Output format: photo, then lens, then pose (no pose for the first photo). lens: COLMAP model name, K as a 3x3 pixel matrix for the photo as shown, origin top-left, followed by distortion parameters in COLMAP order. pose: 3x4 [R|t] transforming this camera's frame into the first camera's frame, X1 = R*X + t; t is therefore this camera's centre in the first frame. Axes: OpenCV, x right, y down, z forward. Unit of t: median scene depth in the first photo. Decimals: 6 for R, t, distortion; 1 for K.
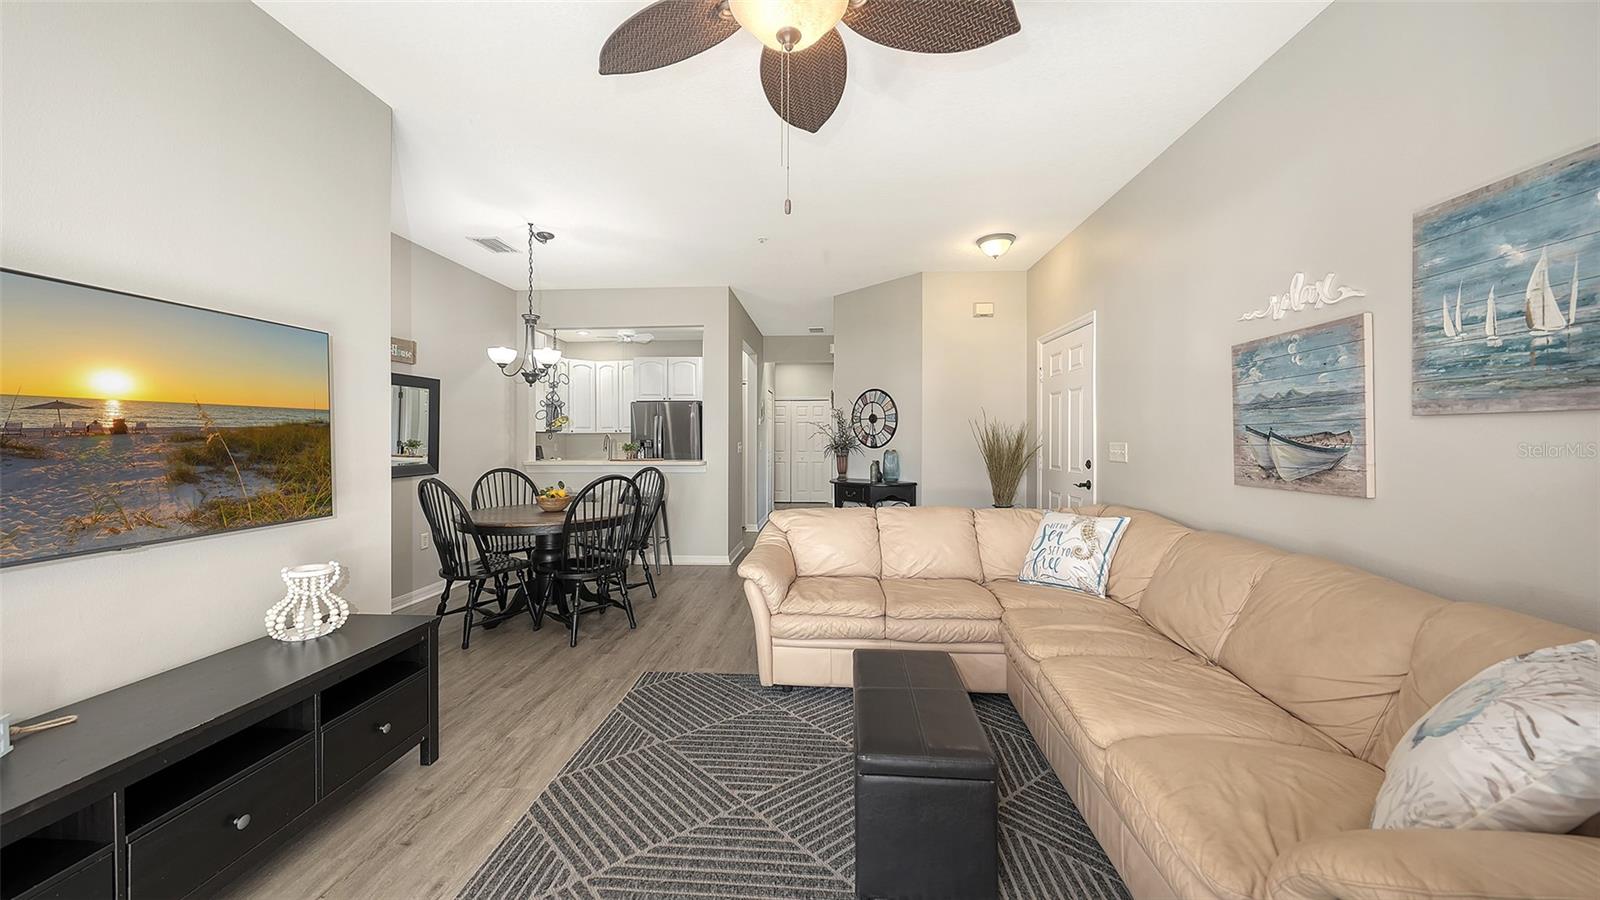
lens RADIAL K [[565.6, 0, 803.3], [0, 565.6, 439.4], [0, 0, 1]] dist [-0.001898, -0.000143]
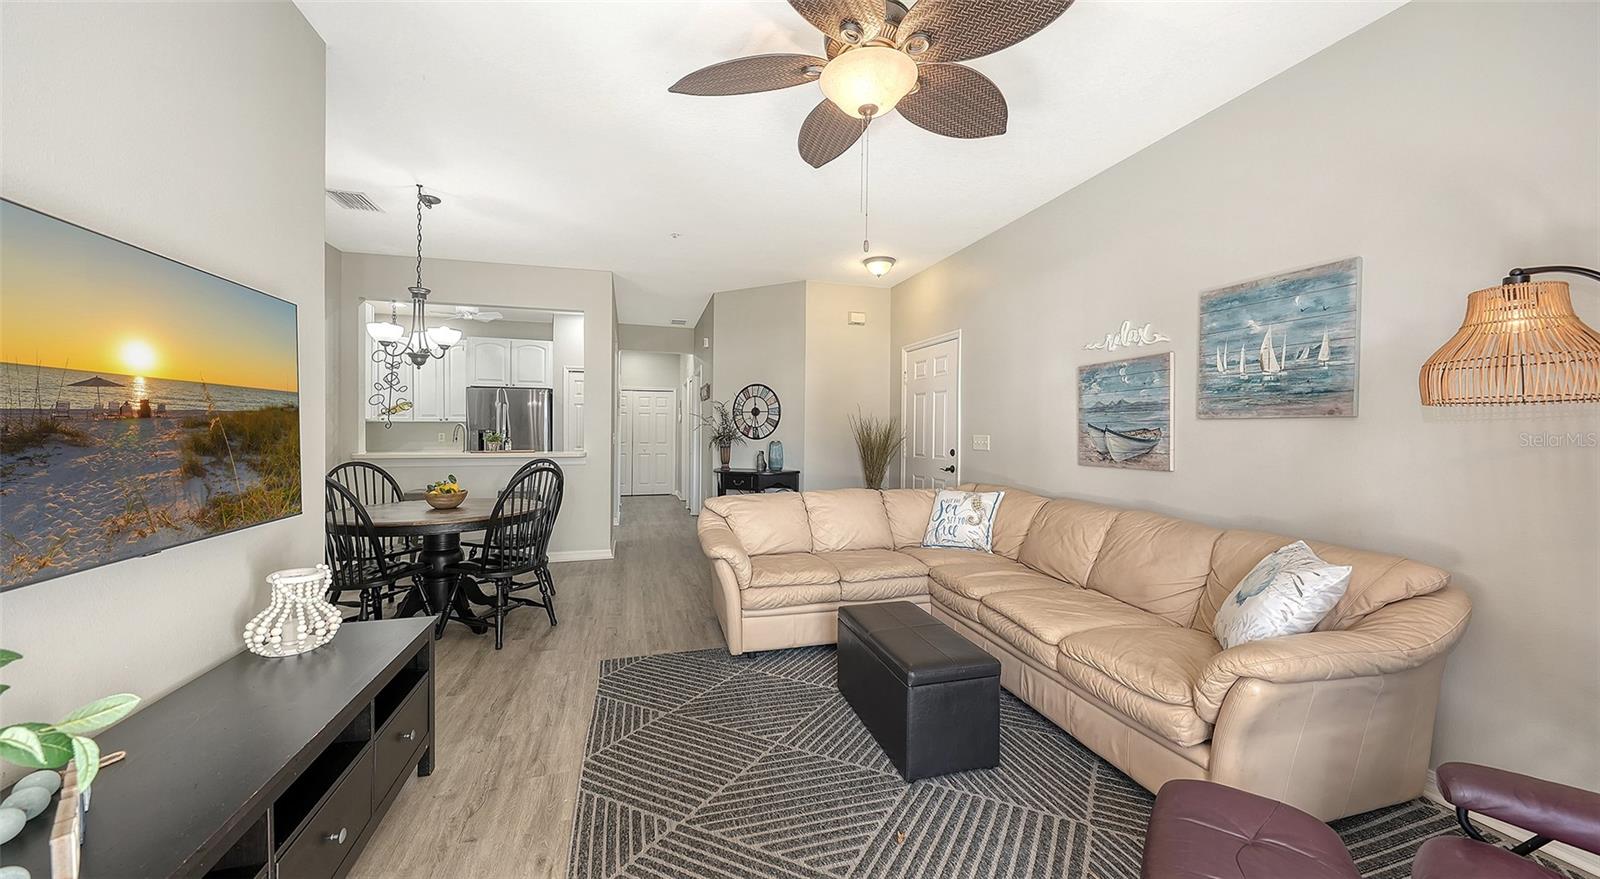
lens RADIAL K [[567.9, 0, 808.3], [0, 567.9, 438.4], [0, 0, 1]] dist [0.001387, -0.000032]
pose [[0.935715, 0.002990, 0.352743, -0.430098], [-0.007248, 0.999916, 0.010752, 0.003468], [-0.352681, -0.012617, 0.935658, -0.102534]]
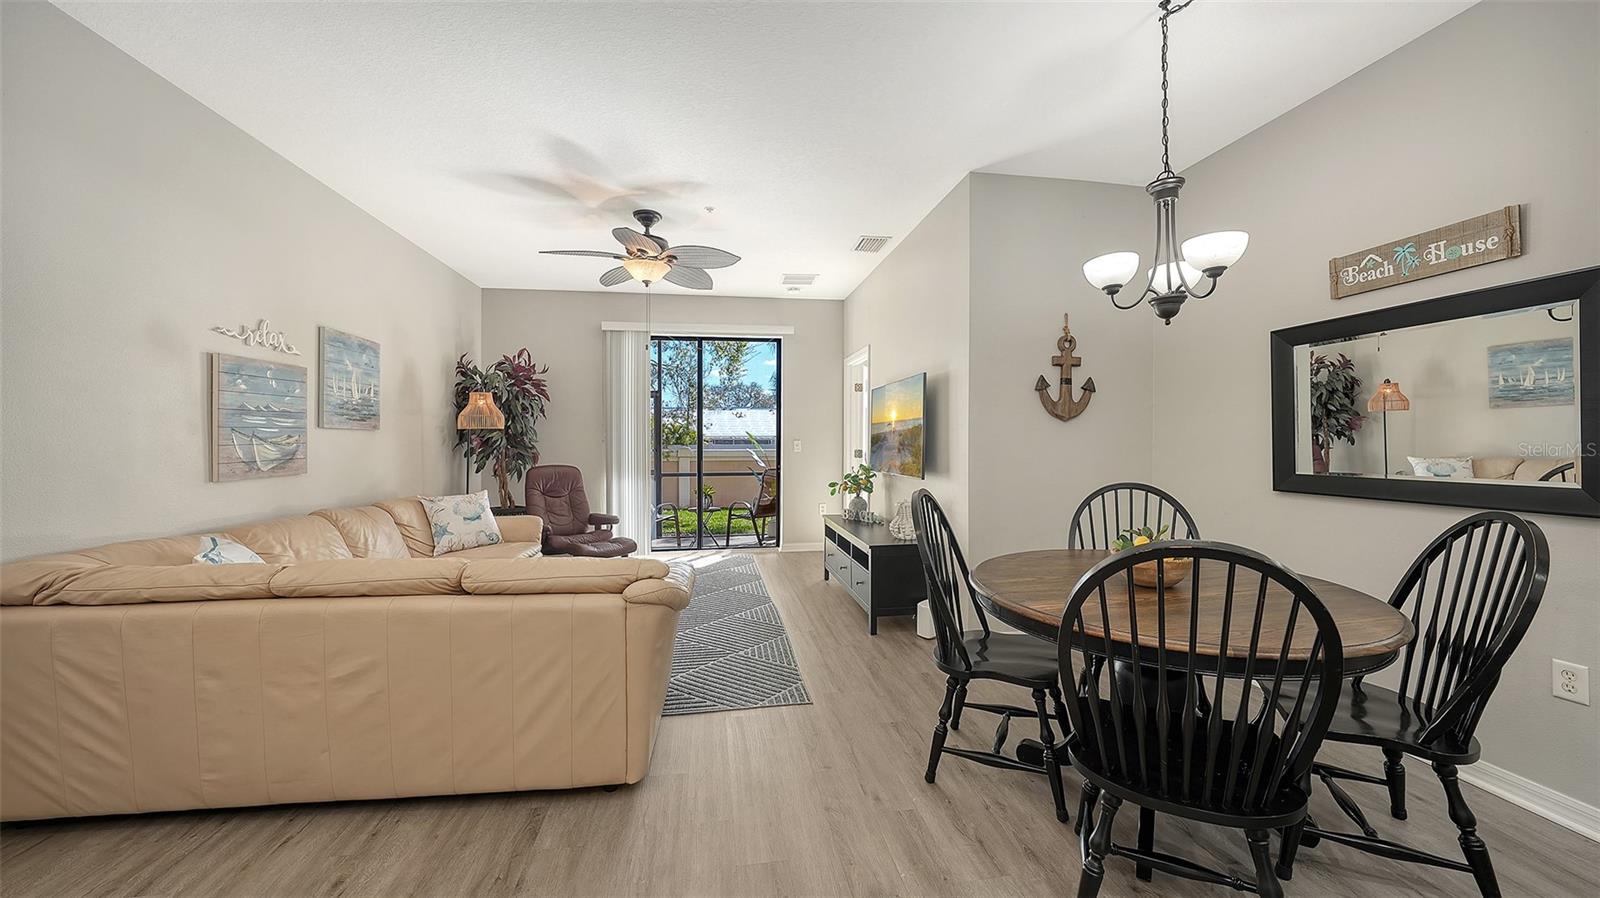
lens RADIAL K [[580.4, 0, 791.7], [0, 580.4, 438.2], [0, 0, 1]] dist [-0.002244, -0.000247]
pose [[-0.978556, 0.009306, -0.205770, -0.099344], [0.008894, 0.999956, 0.002925, 0.003722], [0.205788, 0.001032, -0.978596, 2.693561]]
